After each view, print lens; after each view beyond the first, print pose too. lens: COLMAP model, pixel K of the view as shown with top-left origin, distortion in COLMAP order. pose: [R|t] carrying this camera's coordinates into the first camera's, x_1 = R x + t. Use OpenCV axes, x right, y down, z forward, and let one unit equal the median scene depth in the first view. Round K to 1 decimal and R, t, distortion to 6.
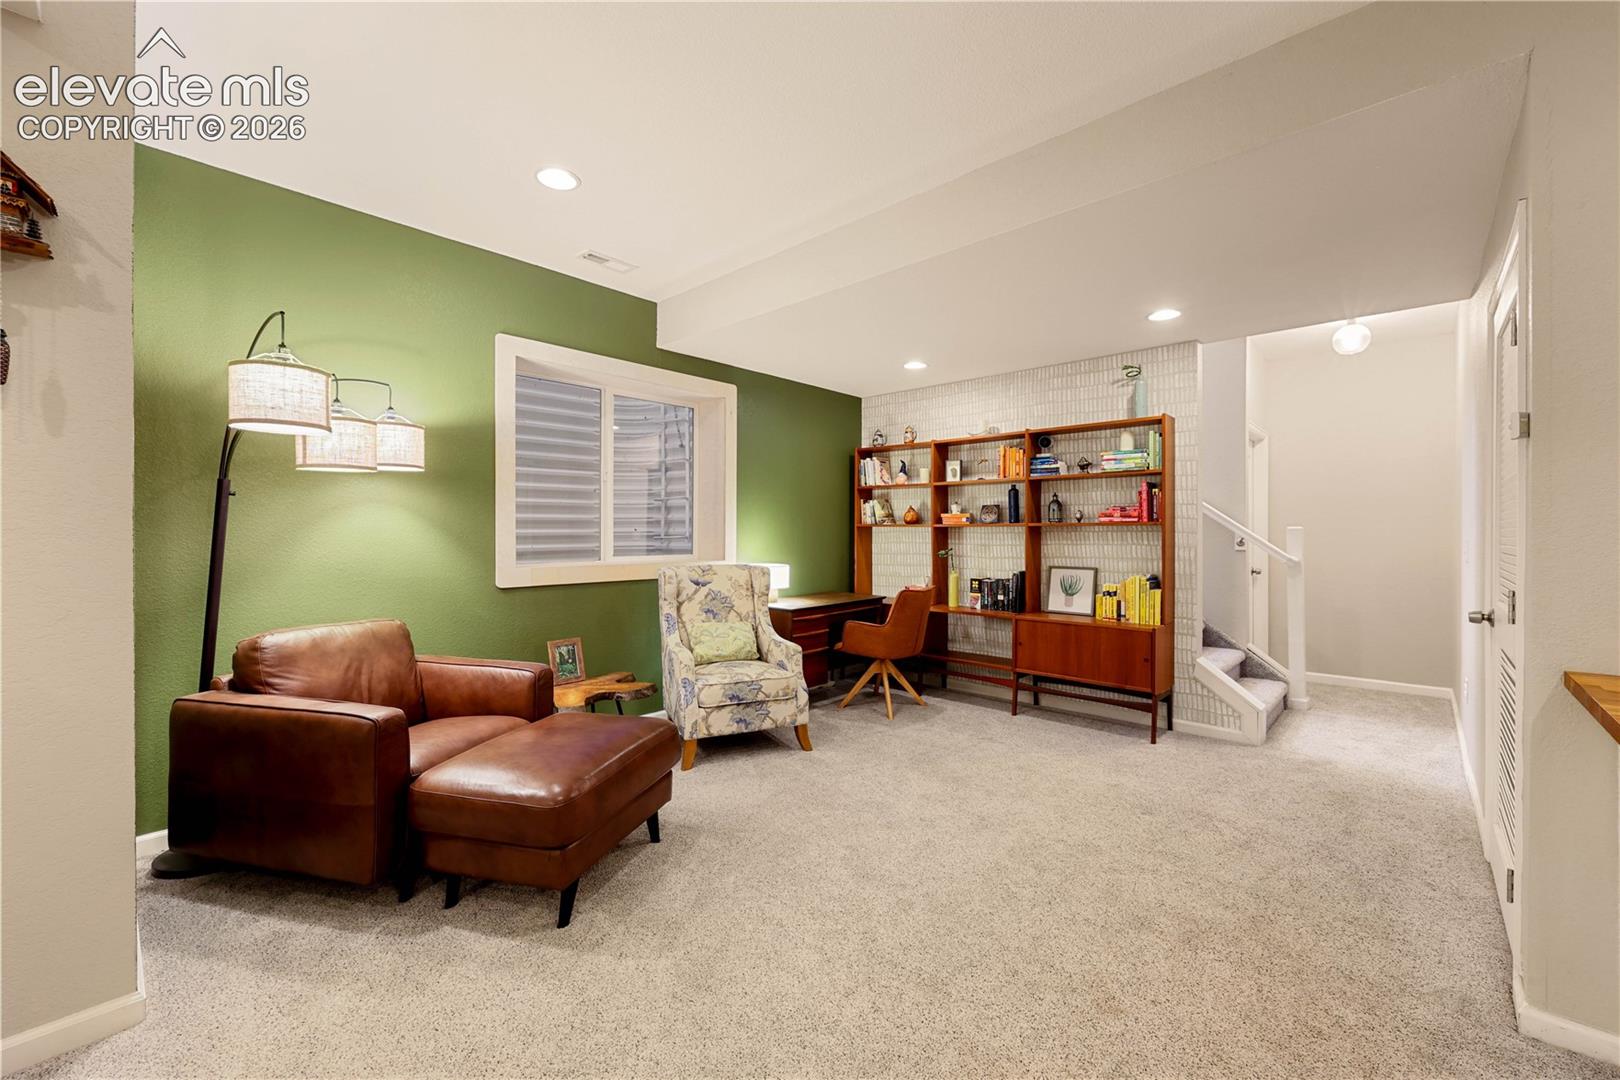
lens RADIAL K [[650.4, 0, 807.2], [0, 650.4, 534.4], [0, 0, 1]] dist [-0.000033, 0.000295]
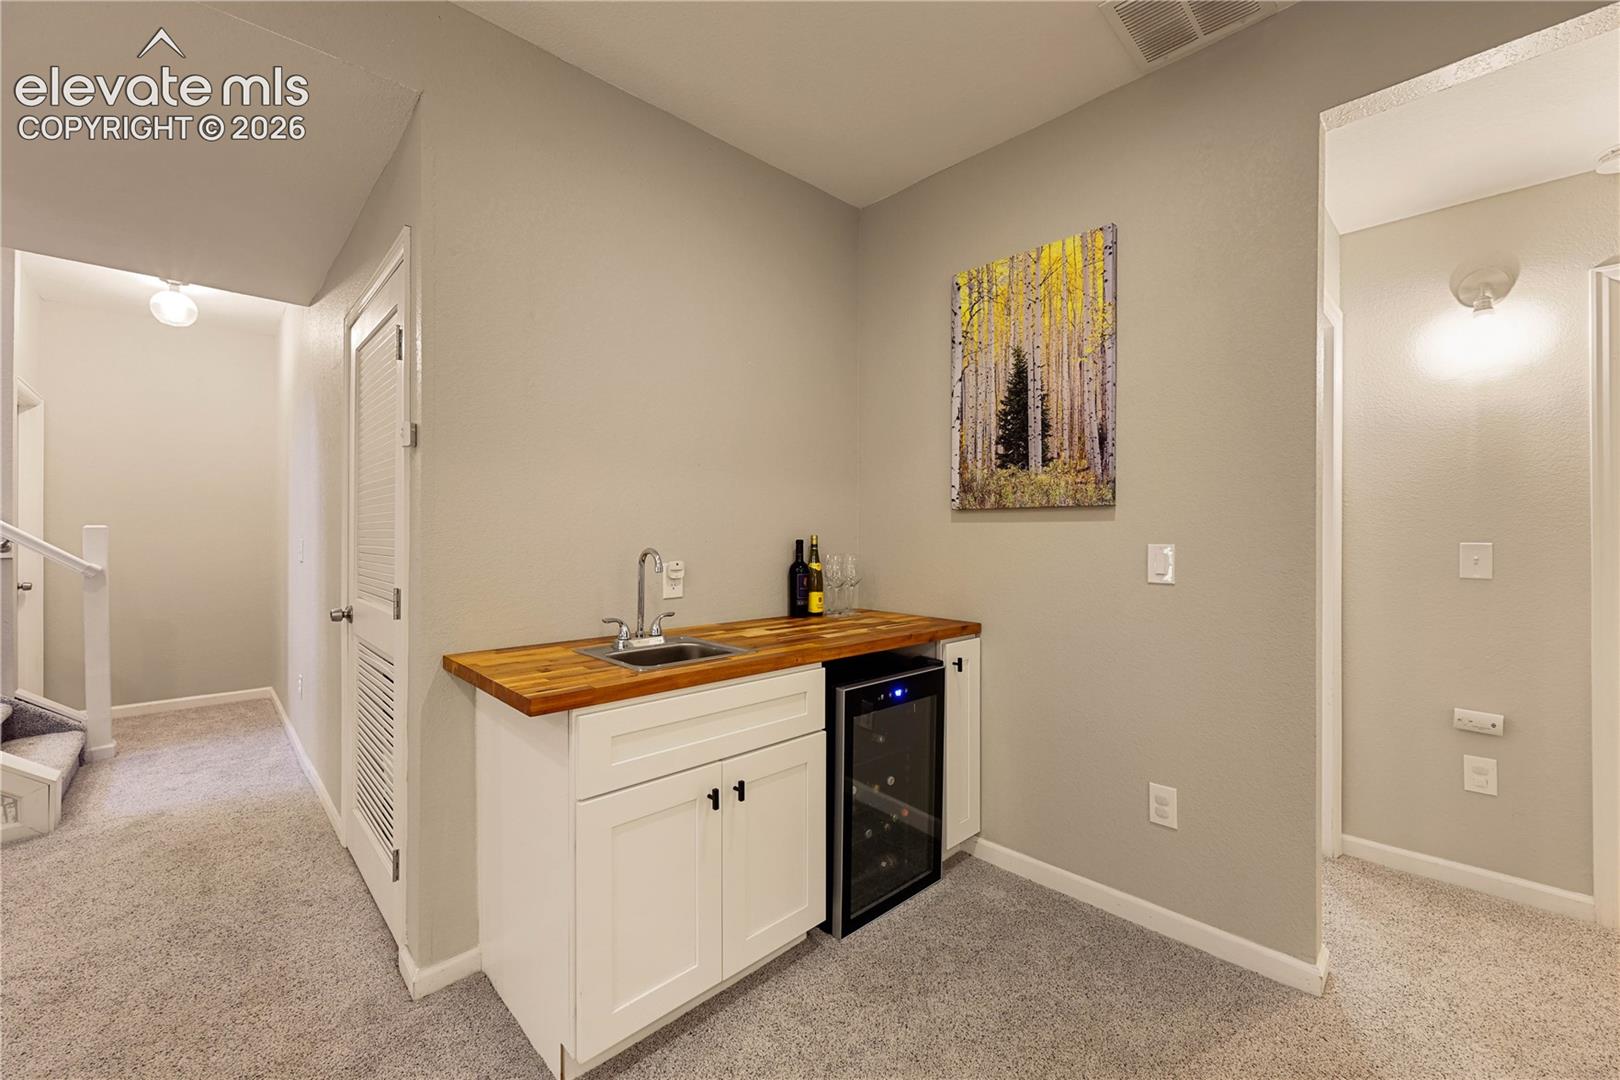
lens RADIAL K [[650.4, 0, 807.4], [0, 650.4, 532.9], [0, 0, 1]] dist [-0.000033, 0.000295]
pose [[0.054025, 0.002510, 0.998536, 0.032140], [-0.000461, 0.999997, -0.002489, -0.001495], [-0.998539, -0.000326, 0.054026, 0.165805]]
